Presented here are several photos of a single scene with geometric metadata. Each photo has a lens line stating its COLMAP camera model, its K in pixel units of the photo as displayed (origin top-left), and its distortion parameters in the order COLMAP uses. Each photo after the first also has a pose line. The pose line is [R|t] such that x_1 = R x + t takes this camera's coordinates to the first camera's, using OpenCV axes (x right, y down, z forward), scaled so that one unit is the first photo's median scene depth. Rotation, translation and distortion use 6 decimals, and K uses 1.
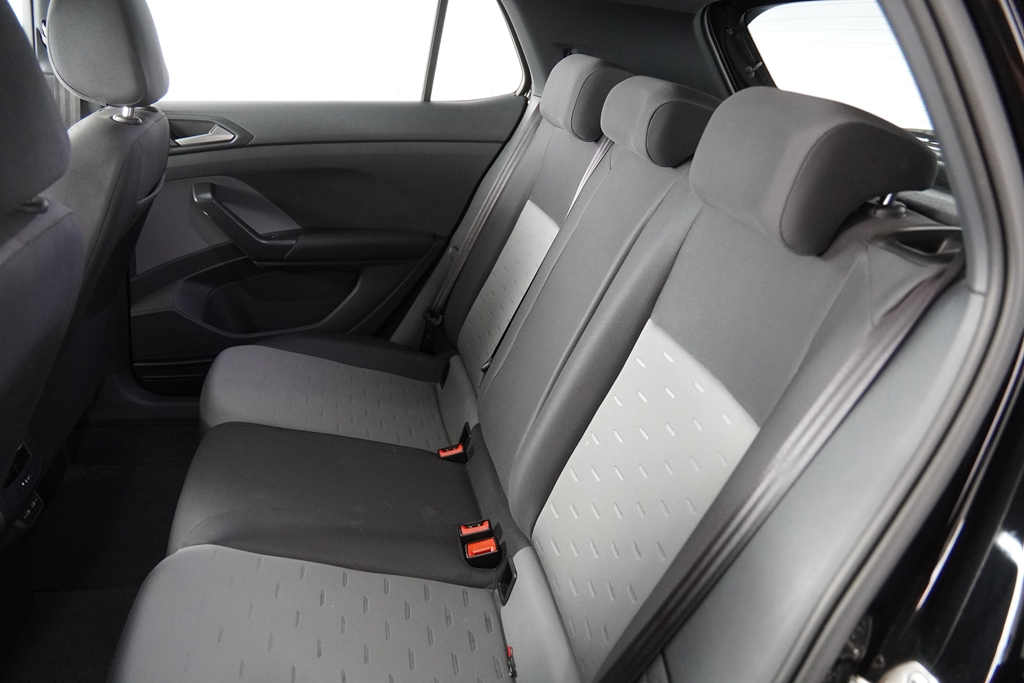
lens RADIAL K [[766.8, 0, 512.0], [0, 766.8, 341.5], [0, 0, 1]] dist [-0.128916, 0.094634]
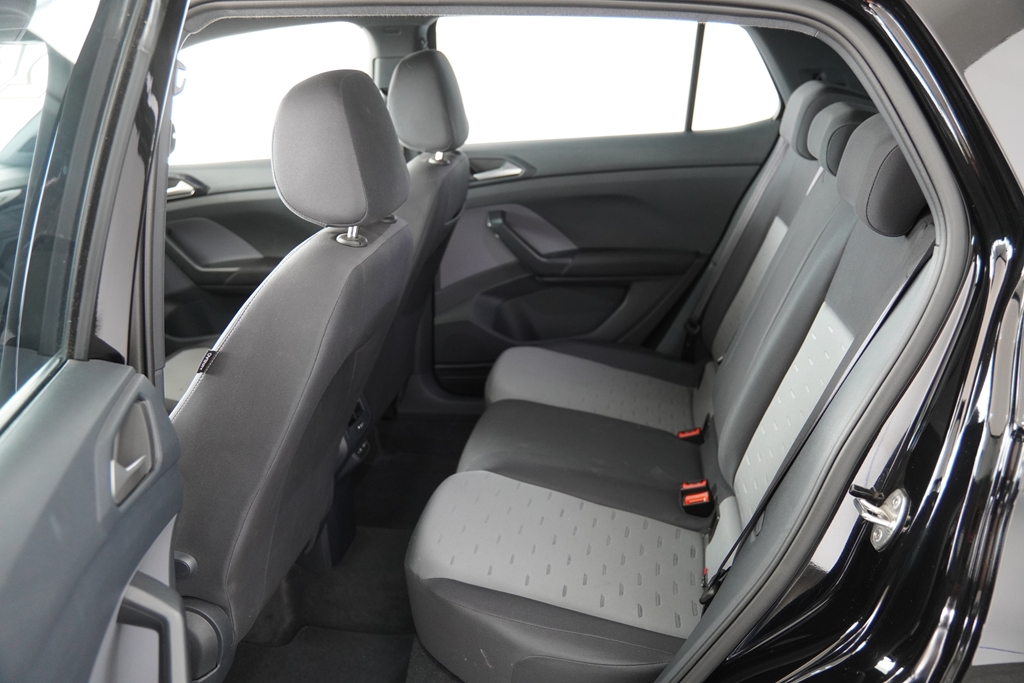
lens RADIAL K [[916.2, 0, 512.0], [0, 916.2, 341.5], [0, 0, 1]] dist [-0.058282, -0.000613]
pose [[0.929112, 0.011290, -0.369625, 0.168331], [-0.037070, 0.997343, -0.062719, 0.095500], [0.367935, 0.071975, 0.927062, -0.357894]]
